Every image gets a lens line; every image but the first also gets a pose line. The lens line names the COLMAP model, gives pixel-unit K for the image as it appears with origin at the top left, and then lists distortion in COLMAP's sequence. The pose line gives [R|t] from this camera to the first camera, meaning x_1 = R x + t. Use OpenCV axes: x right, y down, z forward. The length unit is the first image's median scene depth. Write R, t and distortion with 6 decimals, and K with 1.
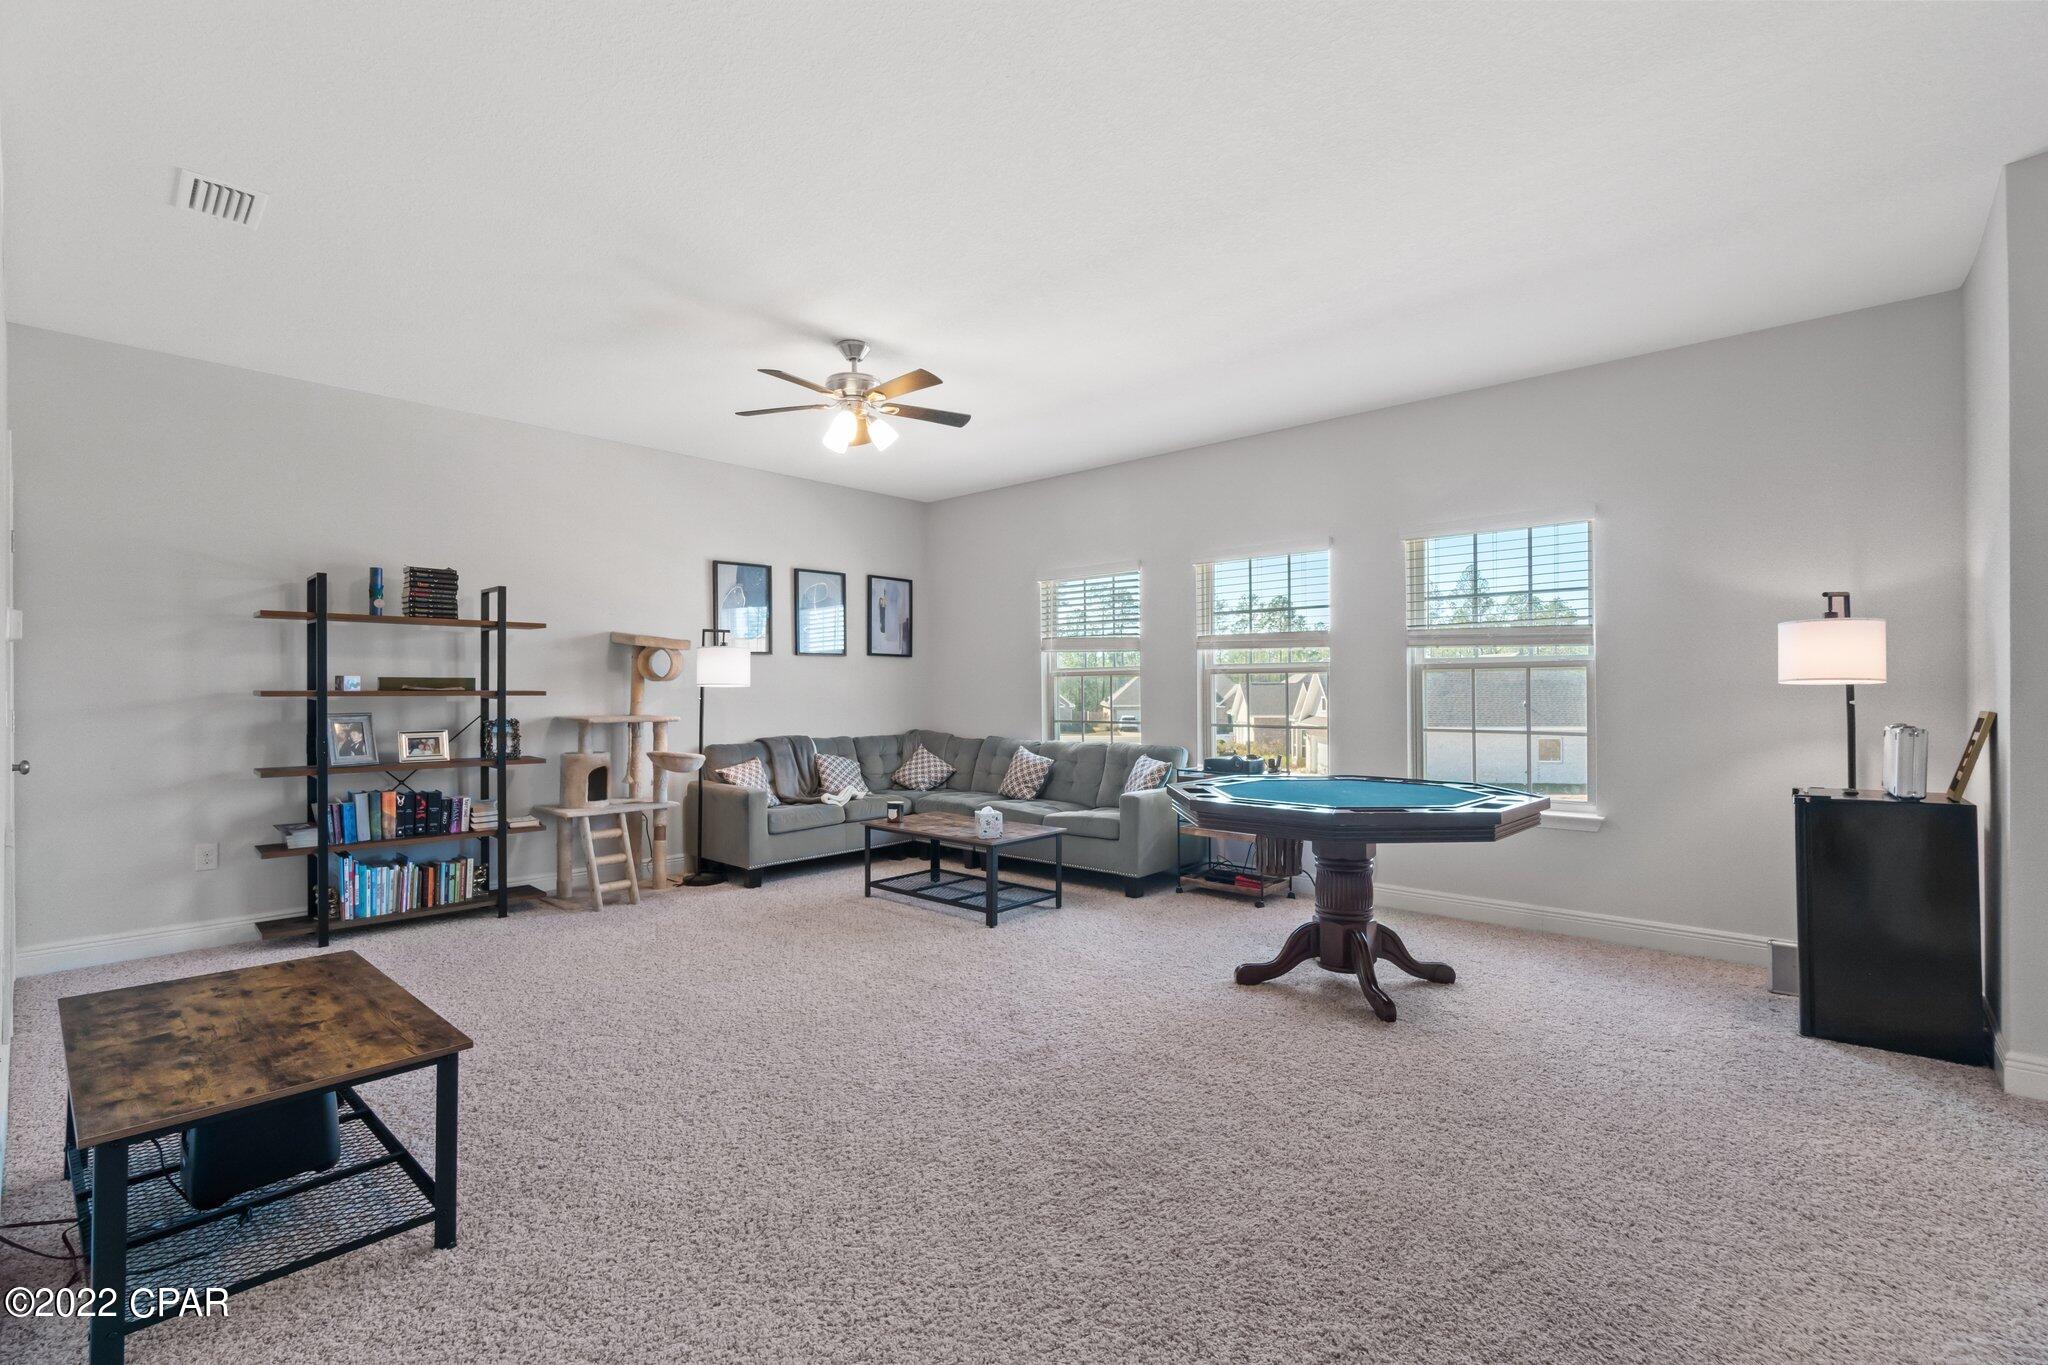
lens RADIAL K [[897.6, 0, 1022.2], [0, 897.6, 686.0], [0, 0, 1]] dist [0.000865, 0.000278]
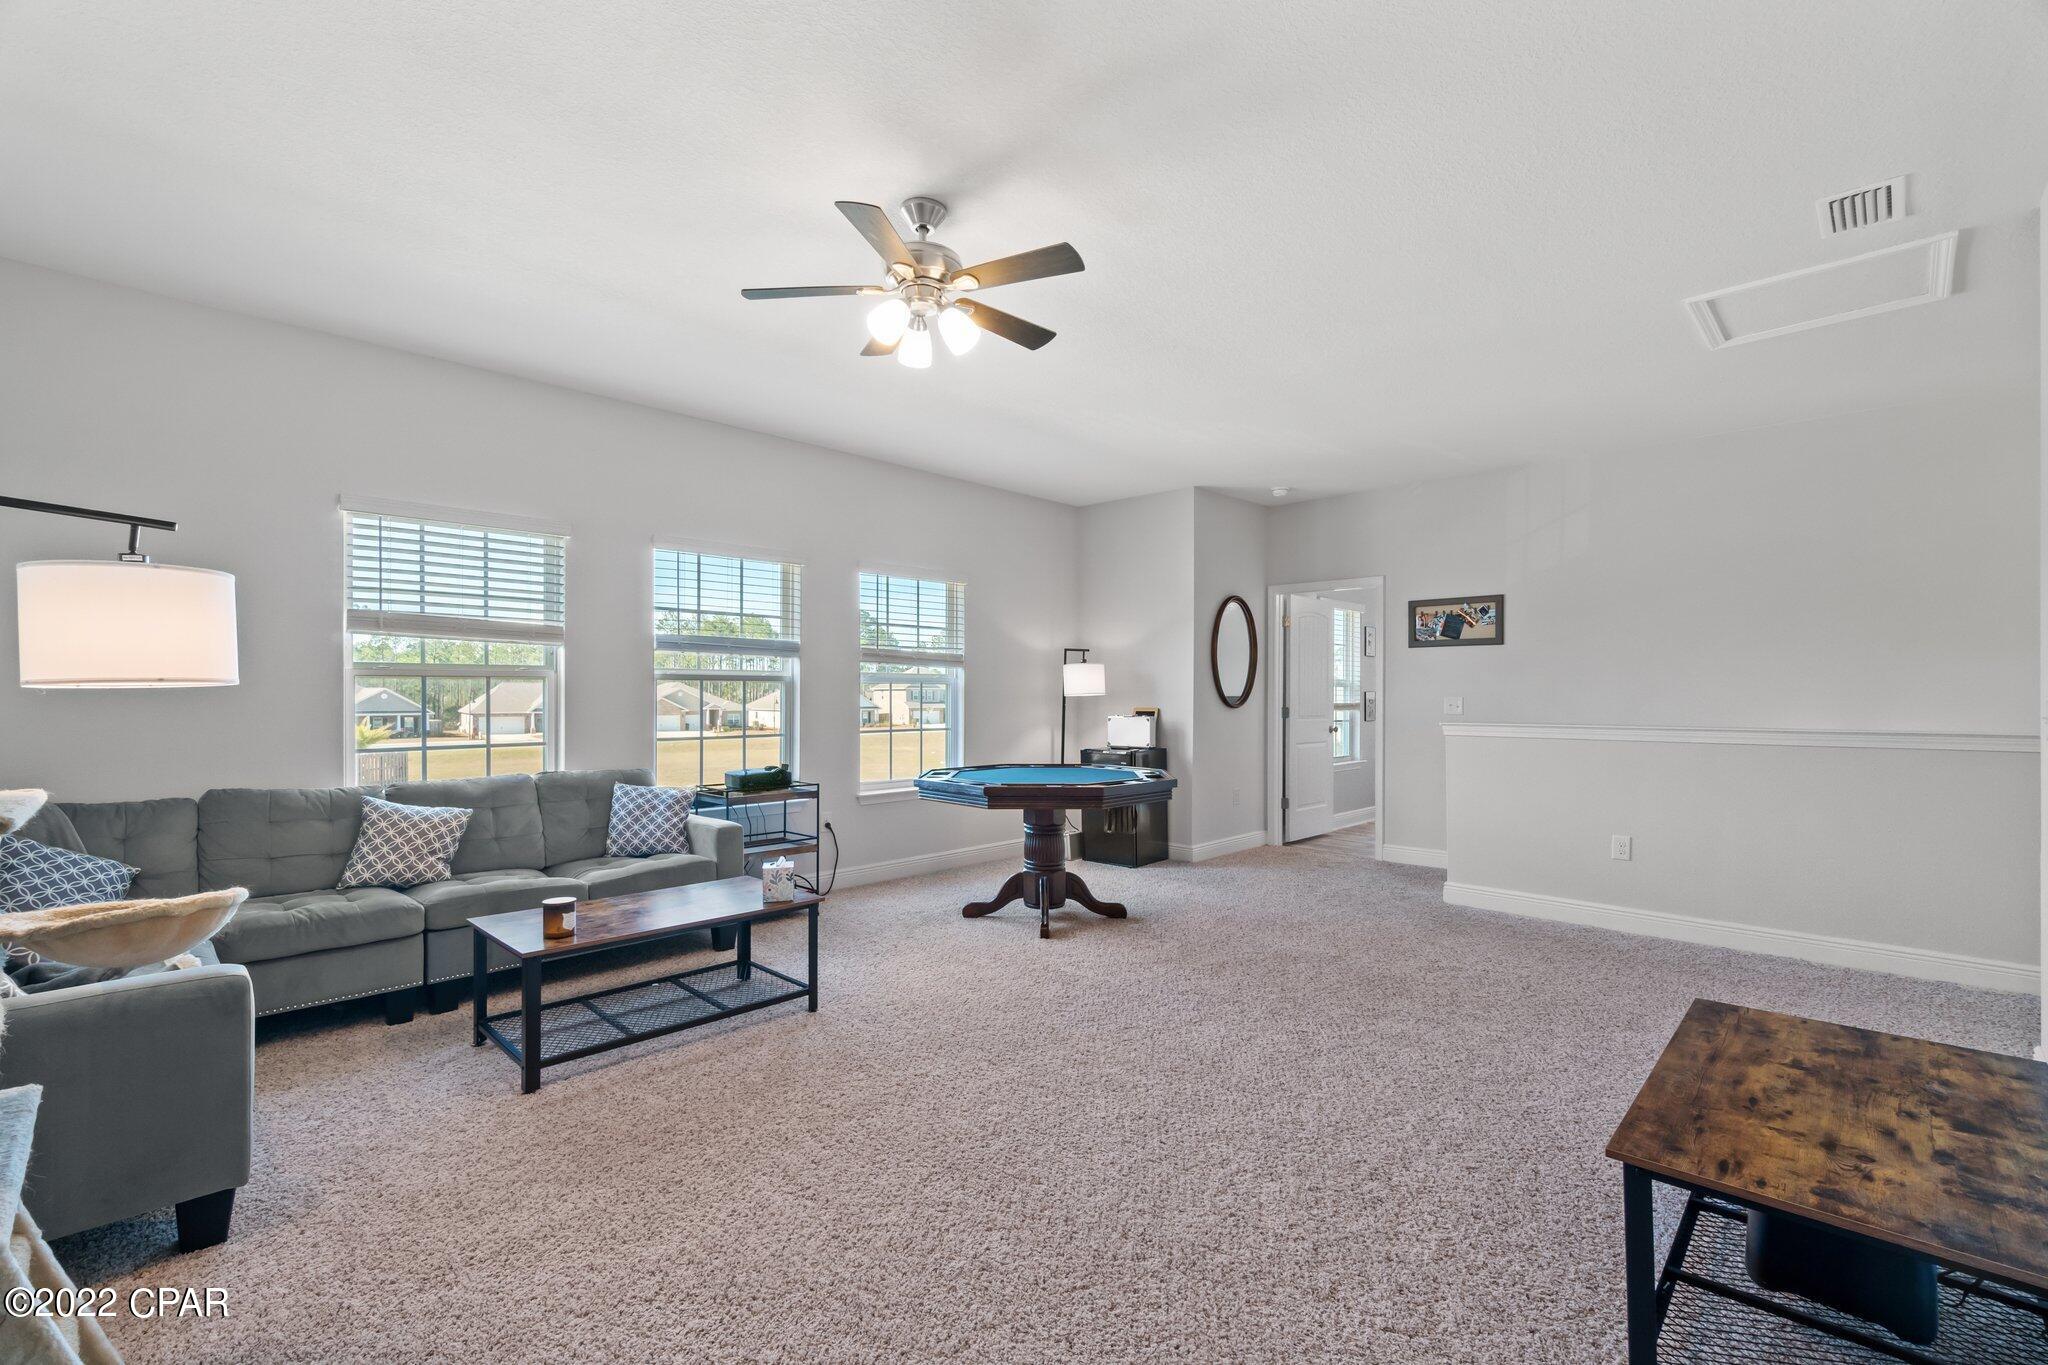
lens RADIAL K [[897.6, 0, 1014.1], [0, 897.6, 687.1], [0, 0, 1]] dist [0.000865, 0.000278]
pose [[0.035000, 0.011633, 0.999320, -1.684653], [-0.005029, 0.999922, -0.011464, 0.005404], [-0.999375, -0.004624, 0.035055, 1.710992]]
